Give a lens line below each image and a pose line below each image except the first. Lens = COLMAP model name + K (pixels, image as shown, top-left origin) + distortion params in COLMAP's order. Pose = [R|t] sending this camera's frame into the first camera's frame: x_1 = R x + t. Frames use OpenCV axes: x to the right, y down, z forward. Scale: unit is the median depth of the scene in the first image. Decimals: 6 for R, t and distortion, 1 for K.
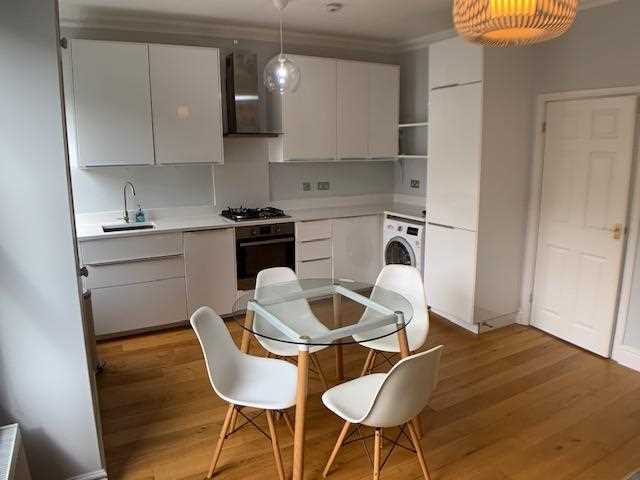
lens RADIAL K [[448.9, 0, 320.0], [0, 448.9, 240.0], [0, 0, 1]] dist [-0.067273, 0.000398]
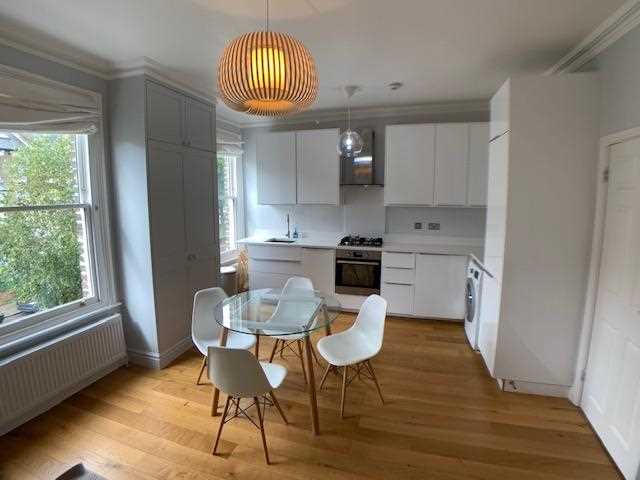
lens RADIAL K [[320.9, 0, 320.0], [0, 320.9, 240.0], [0, 0, 1]] dist [-0.084783, 0.021915]
pose [[0.716320, 0.109684, -0.689097, 0.455485], [-0.144724, 0.989447, 0.007049, -0.053860], [0.682598, 0.094680, 0.724635, 0.199689]]
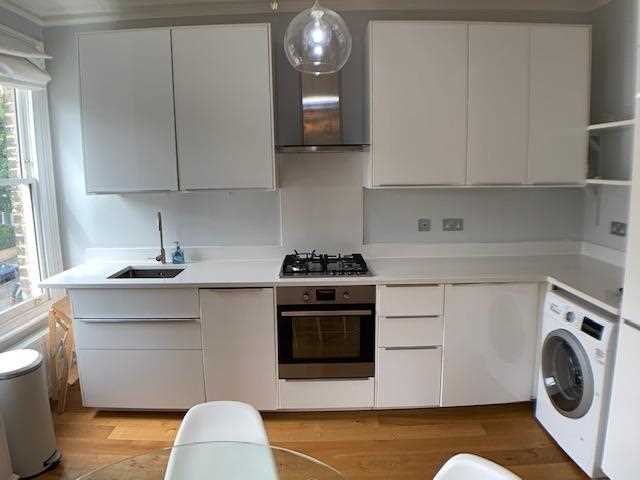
lens RADIAL K [[434.4, 0, 312.2], [0, 434.4, 235.5], [0, 0, 1]] dist [-0.079270, -0.004188]
pose [[0.879411, 0.064985, -0.471606, 0.145045], [-0.084559, 0.996210, -0.020405, -0.089774], [0.468493, 0.057823, 0.881573, 0.428664]]
